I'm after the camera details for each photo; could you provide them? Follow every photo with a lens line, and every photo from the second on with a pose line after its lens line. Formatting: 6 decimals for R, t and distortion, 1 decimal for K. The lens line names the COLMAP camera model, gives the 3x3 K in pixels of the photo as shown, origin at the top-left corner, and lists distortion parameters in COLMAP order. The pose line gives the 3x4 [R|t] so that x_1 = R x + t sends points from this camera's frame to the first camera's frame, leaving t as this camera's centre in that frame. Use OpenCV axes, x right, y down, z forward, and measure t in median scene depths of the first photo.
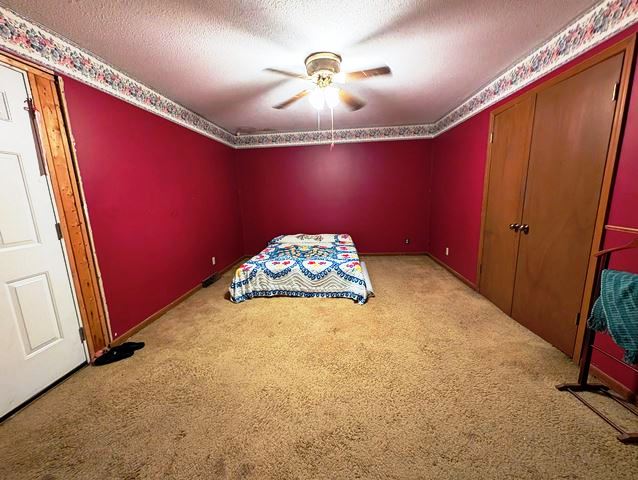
lens RADIAL K [[246.7, 0, 319.1], [0, 246.7, 239.1], [0, 0, 1]] dist [0.001621, -0.000649]
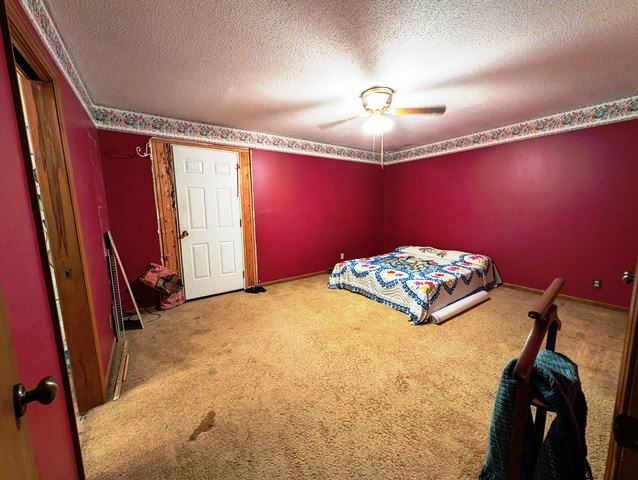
lens RADIAL K [[246.7, 0, 318.0], [0, 246.7, 240.4], [0, 0, 1]] dist [0.001621, -0.000649]
pose [[0.633642, 0.122565, -0.763856, 0.585220], [-0.141796, 0.989043, 0.041073, -0.037339], [0.760521, 0.082286, 0.644079, 0.085671]]
